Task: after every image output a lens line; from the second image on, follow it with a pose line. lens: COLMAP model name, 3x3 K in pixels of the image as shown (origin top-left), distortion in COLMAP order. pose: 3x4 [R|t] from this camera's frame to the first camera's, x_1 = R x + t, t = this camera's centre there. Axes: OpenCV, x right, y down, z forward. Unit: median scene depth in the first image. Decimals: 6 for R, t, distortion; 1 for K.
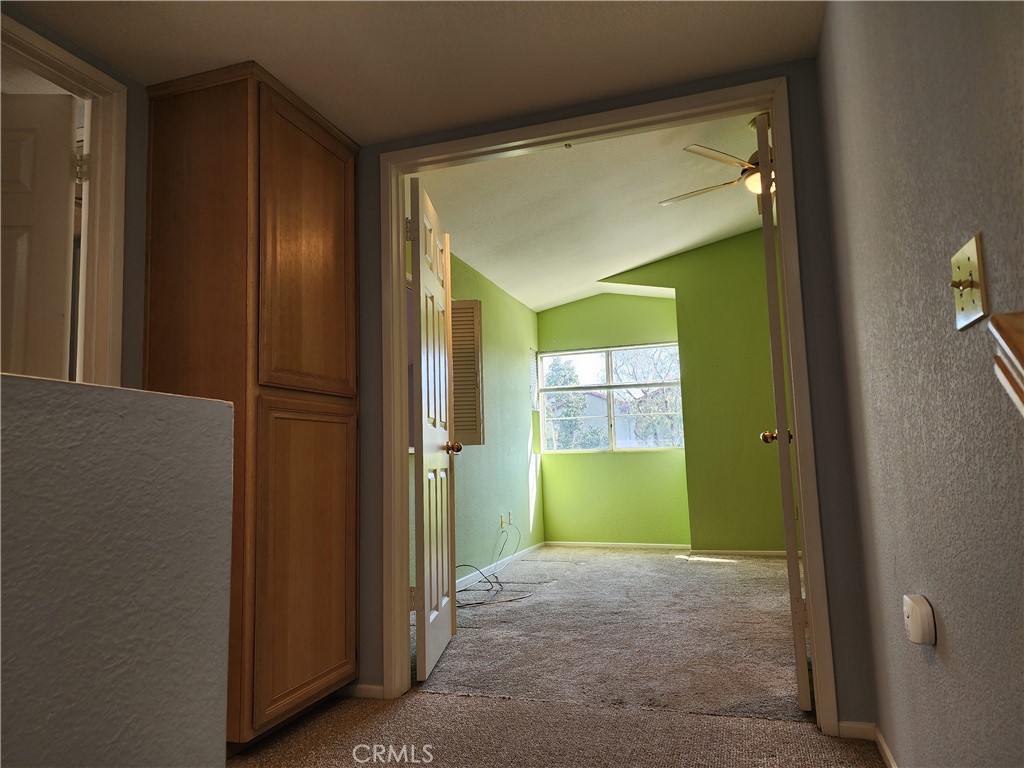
lens RADIAL K [[682.4, 0, 515.9], [0, 682.4, 381.3], [0, 0, 1]] dist [0.080631, -0.073644]
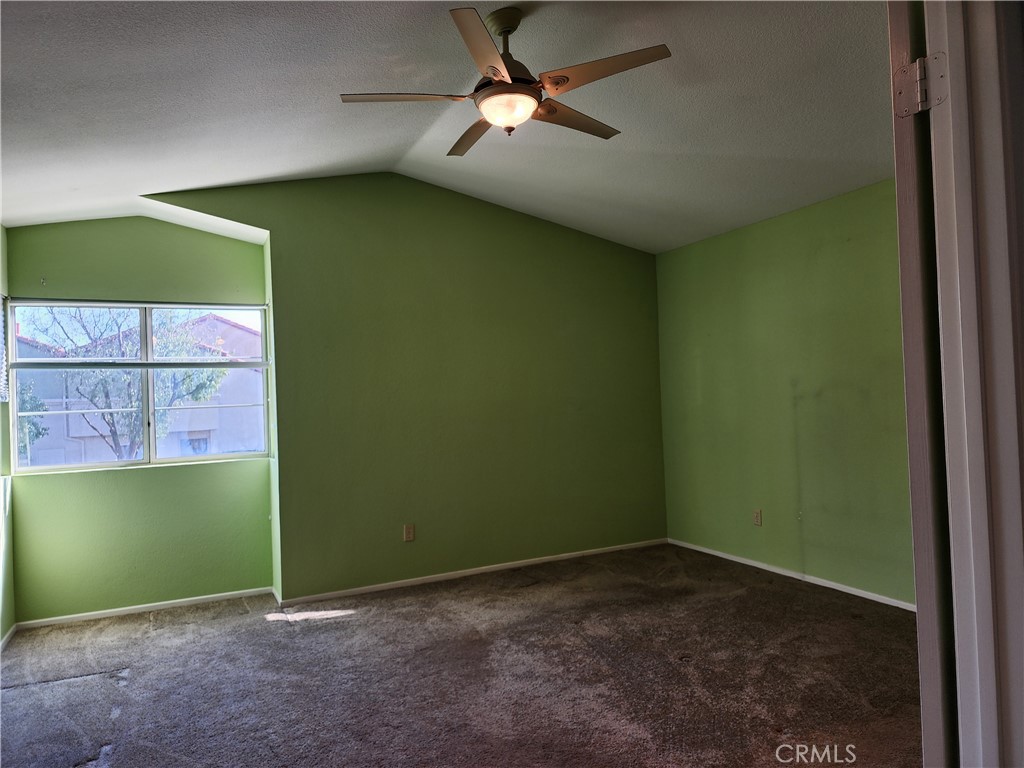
lens RADIAL K [[682.4, 0, 515.9], [0, 682.4, 381.3], [0, 0, 1]] dist [0.080631, -0.073644]
pose [[0.716667, 0.014466, 0.697265, -0.070710], [-0.068598, 0.996399, 0.049835, -0.032830], [-0.694034, -0.083546, 0.715079, 0.291349]]
